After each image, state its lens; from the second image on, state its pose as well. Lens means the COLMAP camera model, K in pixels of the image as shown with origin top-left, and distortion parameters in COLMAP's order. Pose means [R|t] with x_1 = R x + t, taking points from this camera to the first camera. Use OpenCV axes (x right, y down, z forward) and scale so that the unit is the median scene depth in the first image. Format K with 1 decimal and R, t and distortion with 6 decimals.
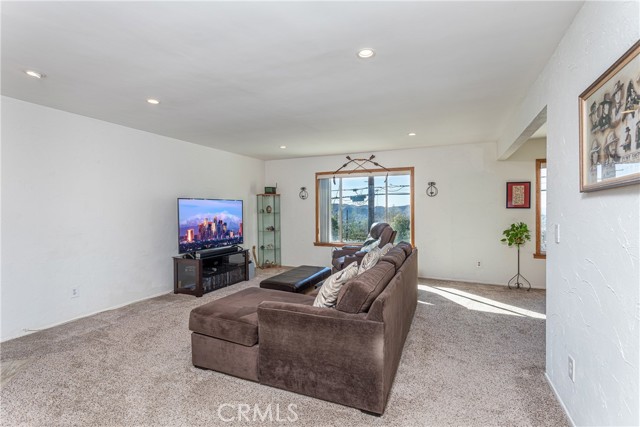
lens RADIAL K [[299.4, 0, 319.3], [0, 299.4, 208.9], [0, 0, 1]] dist [0.002167, 0.000168]
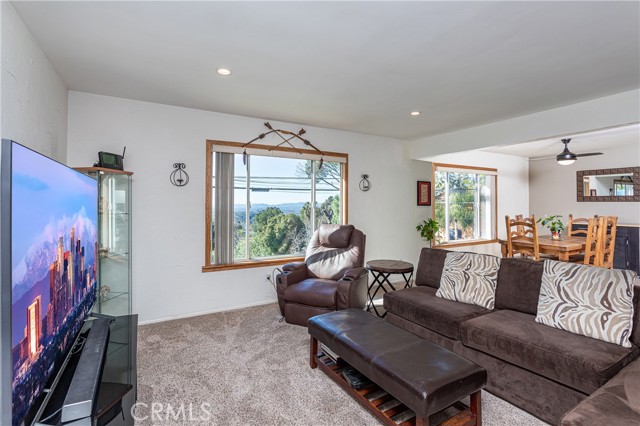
lens RADIAL K [[308.2, 0, 320.2], [0, 308.2, 206.5], [0, 0, 1]] dist [-0.000421, 0.000080]
pose [[0.568967, -0.000873, 0.822360, -0.491708], [-0.003644, 0.999987, 0.003583, -0.000341], [-0.822352, -0.005035, 0.568956, 0.689143]]
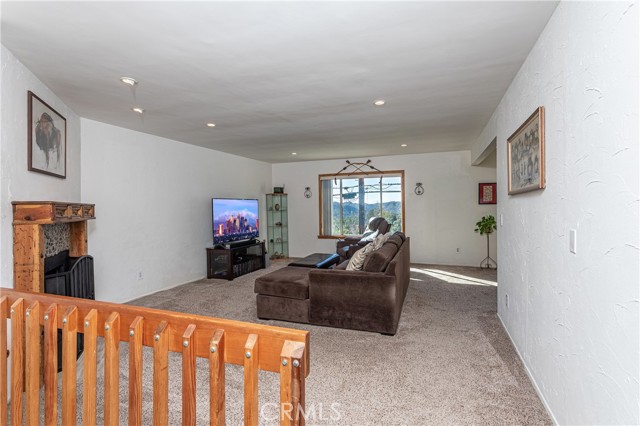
lens RADIAL K [[308.2, 0, 320.2], [0, 308.2, 206.5], [0, 0, 1]] dist [-0.000421, 0.000080]
pose [[0.998158, -0.009776, 0.059878, -0.107066], [0.009723, 0.999952, 0.001174, -0.000583], [-0.059887, -0.000590, 0.998205, -0.236316]]
